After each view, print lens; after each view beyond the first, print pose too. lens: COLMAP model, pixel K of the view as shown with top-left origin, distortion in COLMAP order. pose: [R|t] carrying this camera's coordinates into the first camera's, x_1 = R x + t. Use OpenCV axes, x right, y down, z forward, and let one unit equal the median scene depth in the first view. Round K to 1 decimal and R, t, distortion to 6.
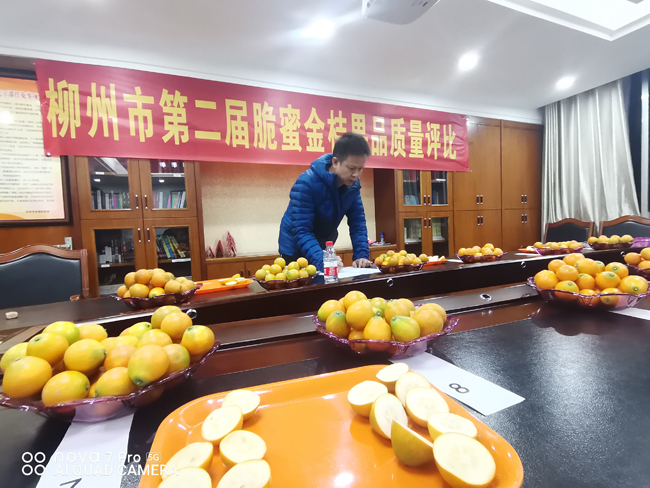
lens RADIAL K [[319.6, 0, 325.5], [0, 319.6, 247.0], [0, 0, 1]] dist [-0.005506, -0.008058]
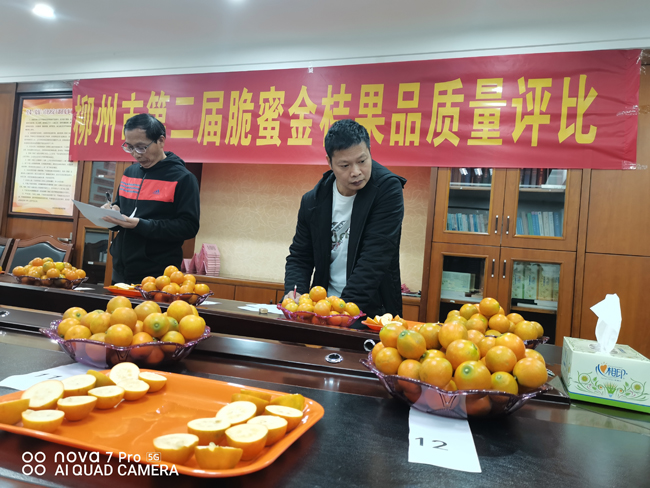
lens RADIAL K [[491.7, 0, 324.5], [0, 491.7, 243.7], [0, 0, 1]] dist [-0.013237, 0.022016]
pose [[0.718276, 0.083822, -0.690690, 0.853091], [-0.157677, 0.986499, -0.044253, -0.045607], [0.677656, 0.140692, 0.721795, 0.301485]]
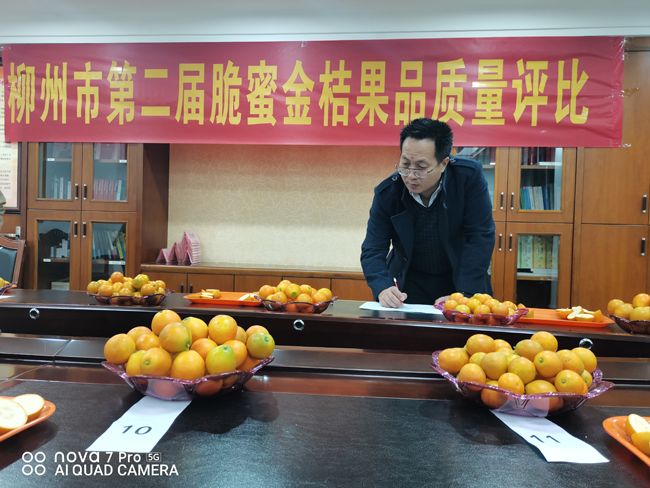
lens RADIAL K [[491.7, 0, 323.7], [0, 491.7, 243.5], [0, 0, 1]] dist [-0.013237, 0.022016]
pose [[0.862324, 0.079657, -0.500053, 0.609070], [-0.096960, 0.995251, -0.008663, -0.046052], [0.496987, 0.055955, 0.865952, 0.148995]]
